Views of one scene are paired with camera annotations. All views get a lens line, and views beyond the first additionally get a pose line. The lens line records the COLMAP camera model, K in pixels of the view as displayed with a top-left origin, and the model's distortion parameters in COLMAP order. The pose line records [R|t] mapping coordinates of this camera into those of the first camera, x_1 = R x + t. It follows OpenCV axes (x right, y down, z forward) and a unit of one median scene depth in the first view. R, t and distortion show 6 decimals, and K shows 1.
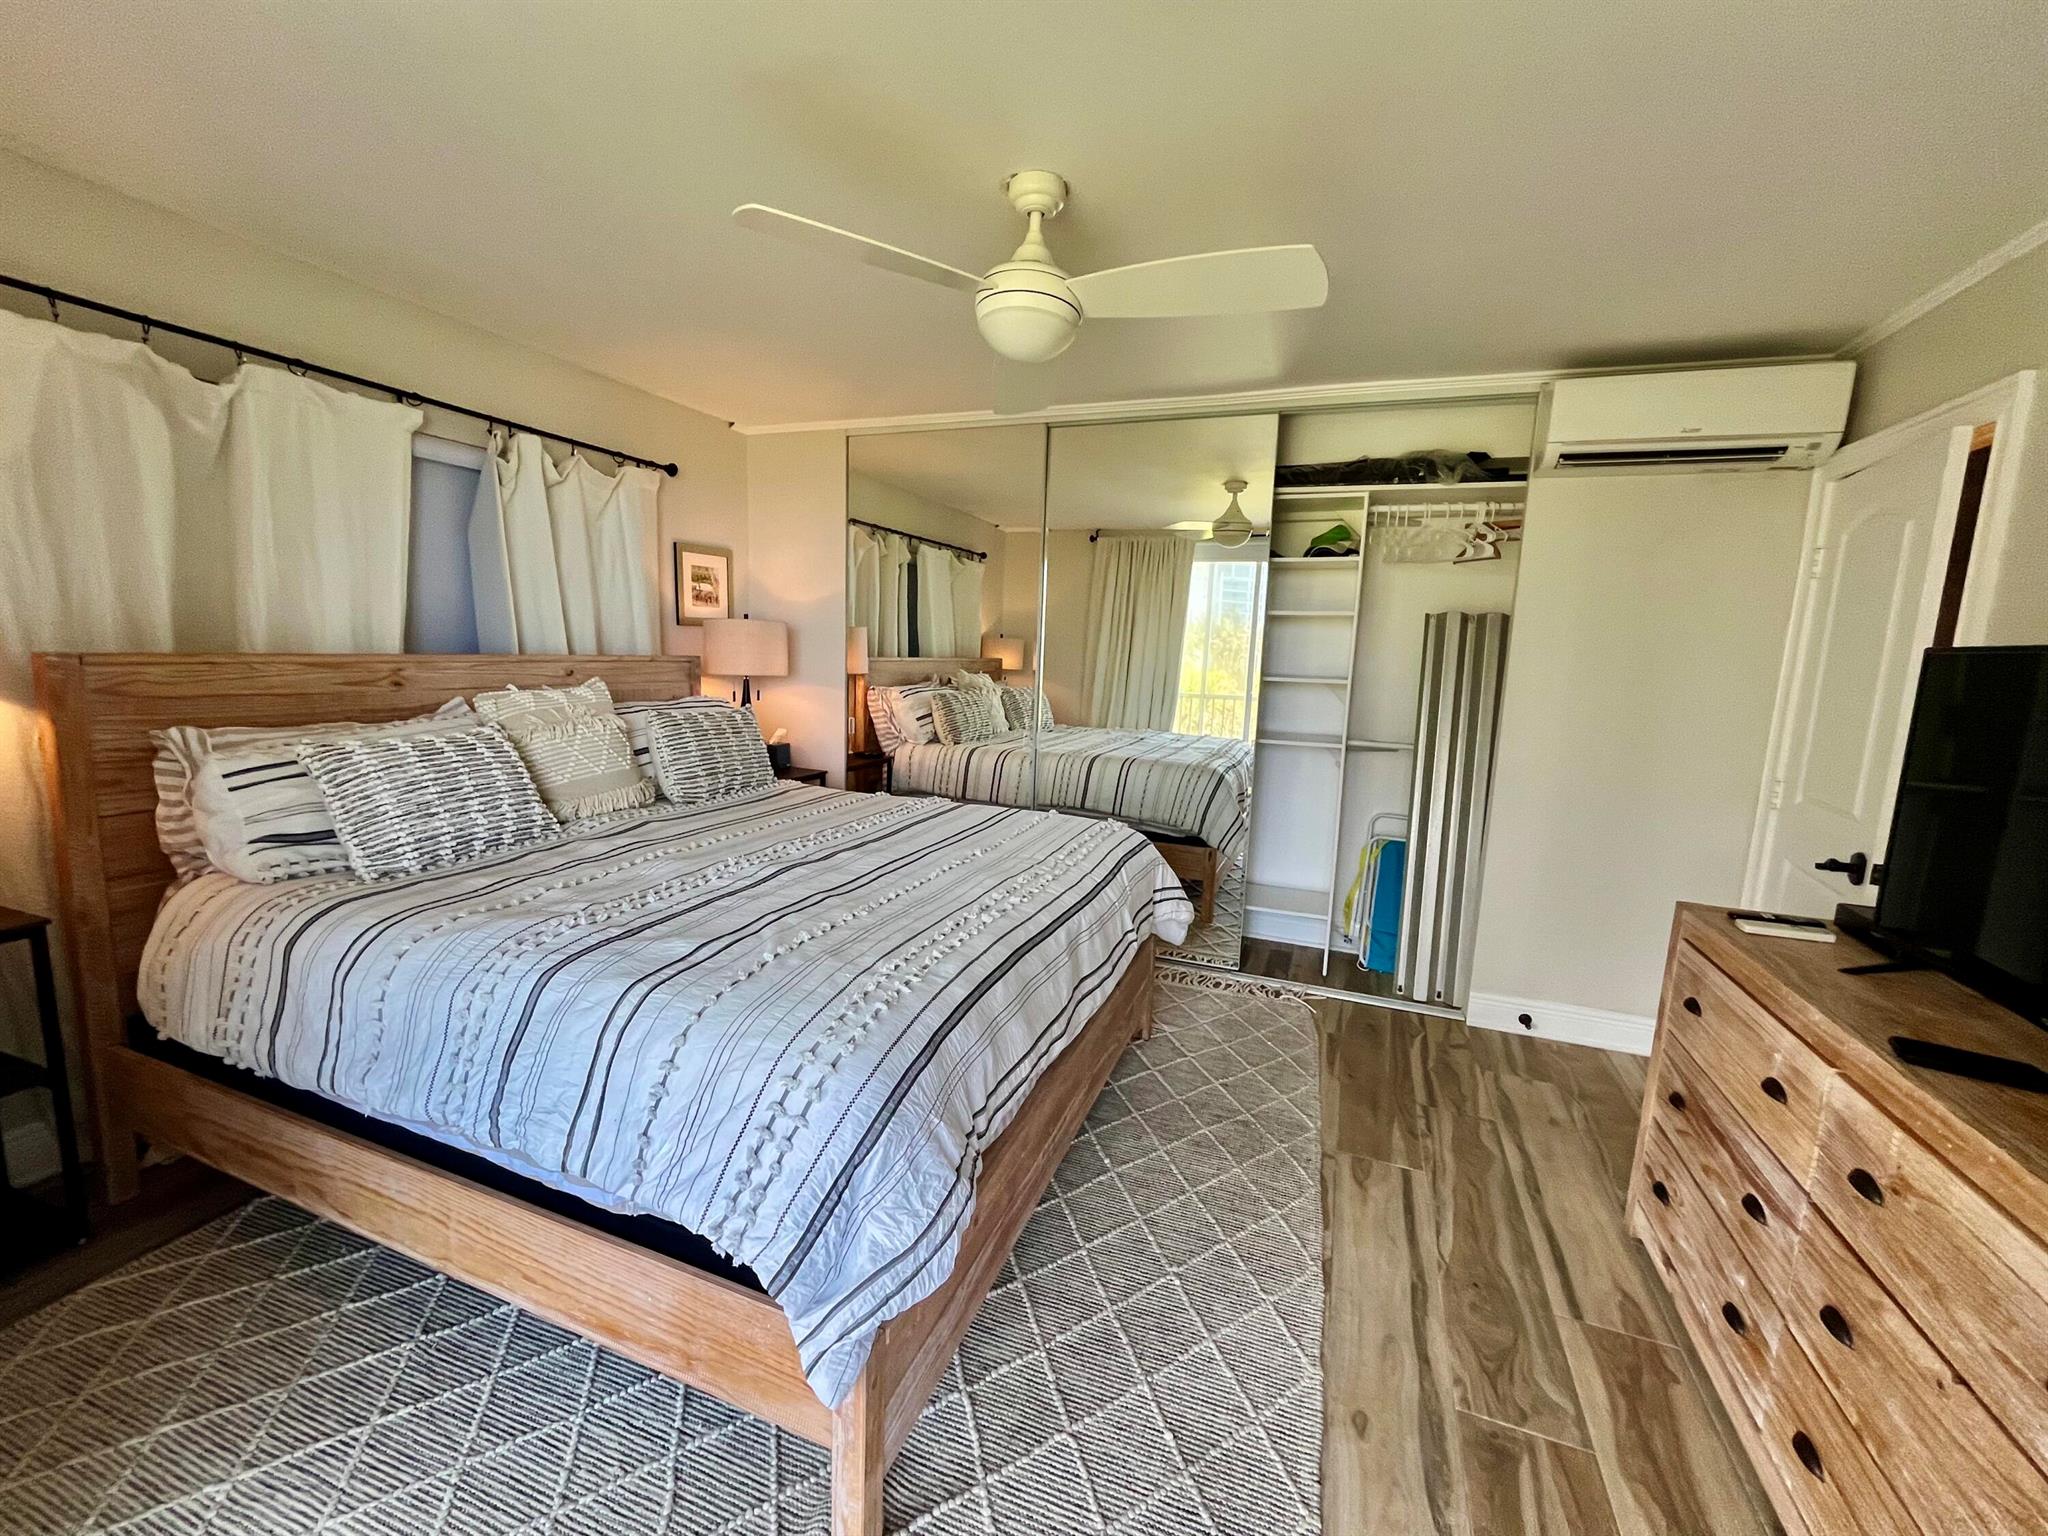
lens RADIAL K [[853.1, 0, 1024.0], [0, 853.1, 768.0], [0, 0, 1]] dist [0.002007, 0.000269]
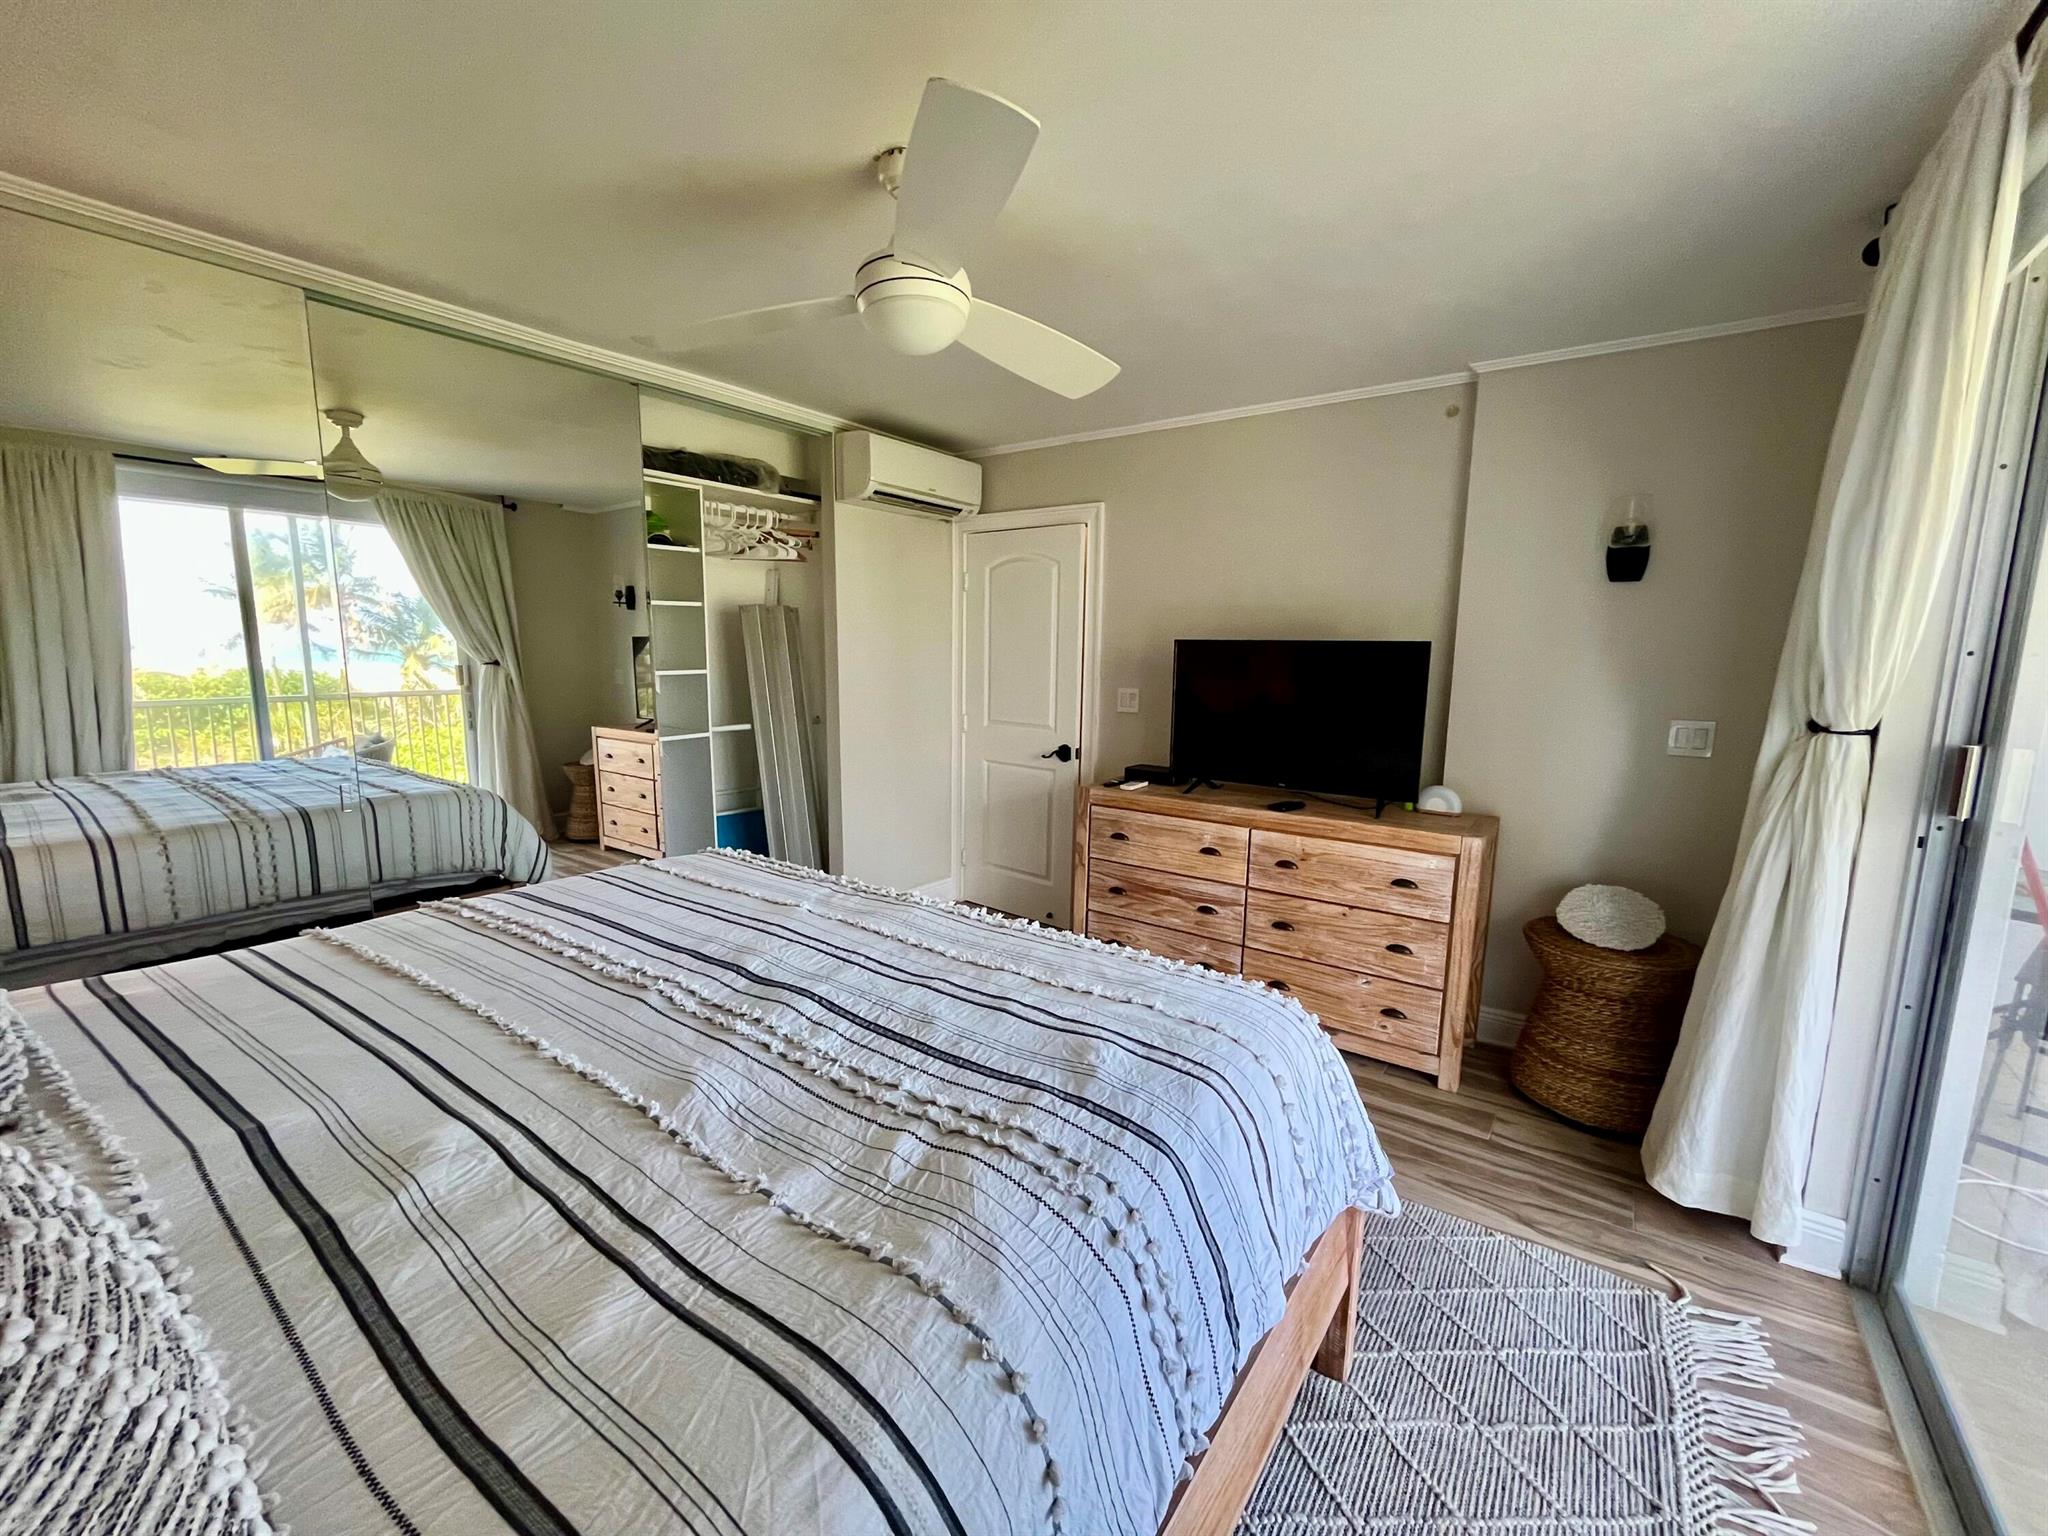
lens RADIAL K [[840.2, 0, 1019.7], [0, 840.2, 771.0], [0, 0, 1]] dist [-0.002695, 0.000232]
pose [[0.246879, -0.180157, 0.952152, -0.750690], [0.136960, 0.979190, 0.149761, -0.123091], [-0.959319, 0.093434, 0.266416, 0.560739]]
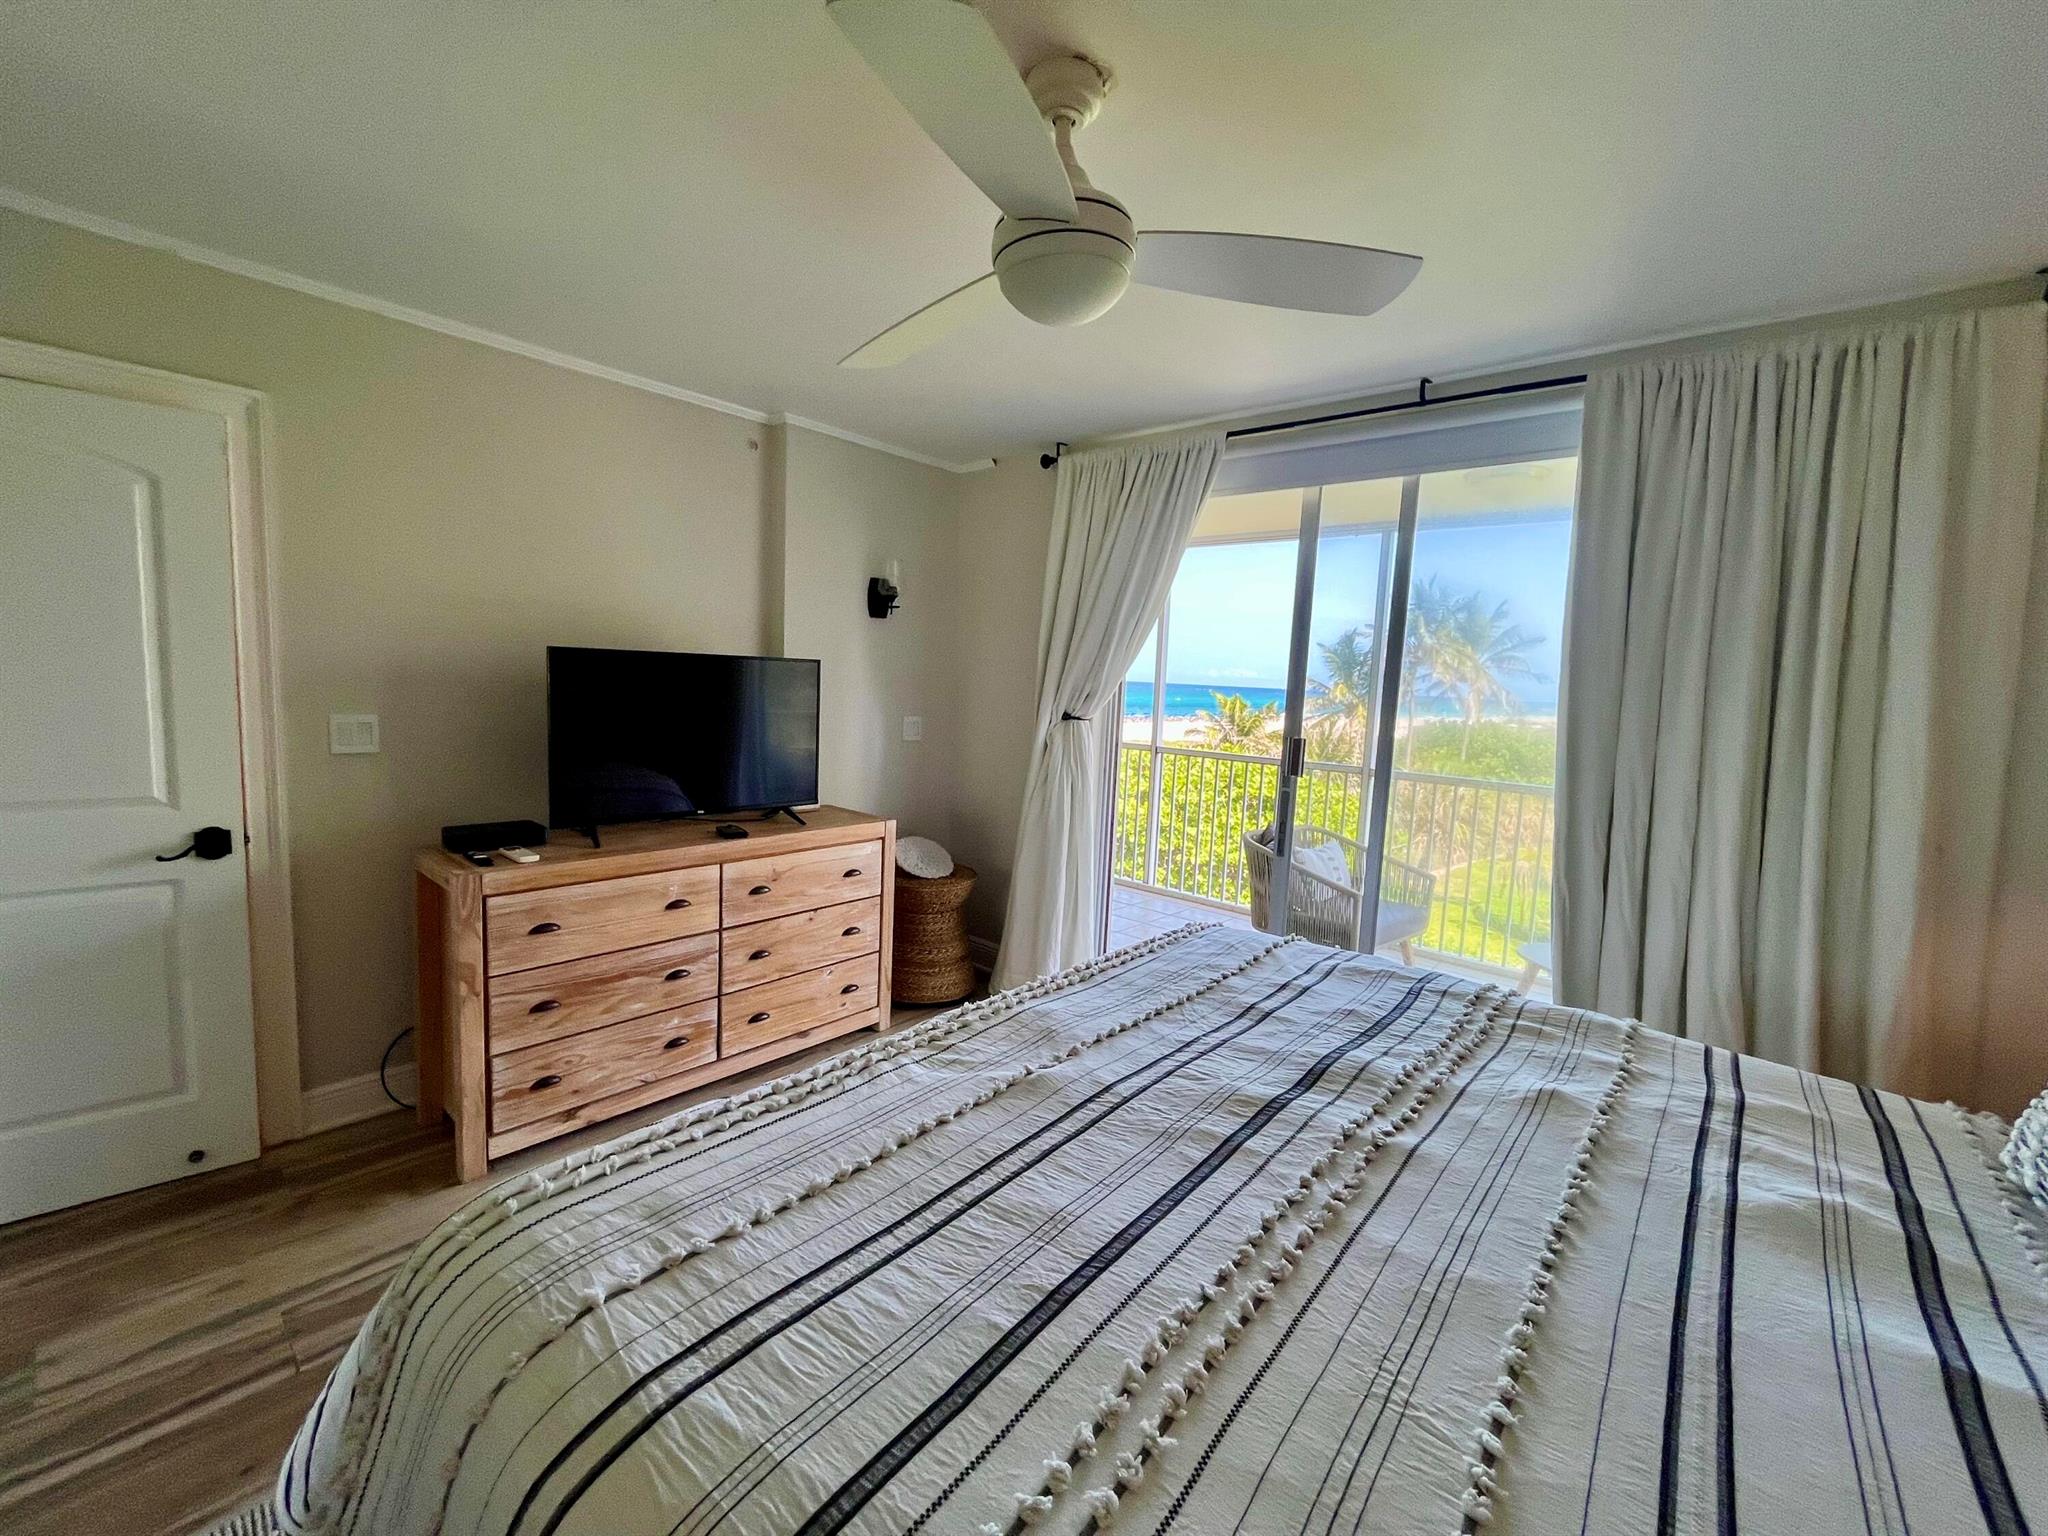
lens RADIAL K [[840.2, 0, 1019.7], [0, 840.2, 771.0], [0, 0, 1]] dist [-0.002695, 0.000232]
pose [[-0.939399, -0.120337, 0.321011, -0.199011], [-0.033915, 0.964397, 0.262274, -0.235388], [-0.341143, 0.235493, -0.910035, 1.448672]]
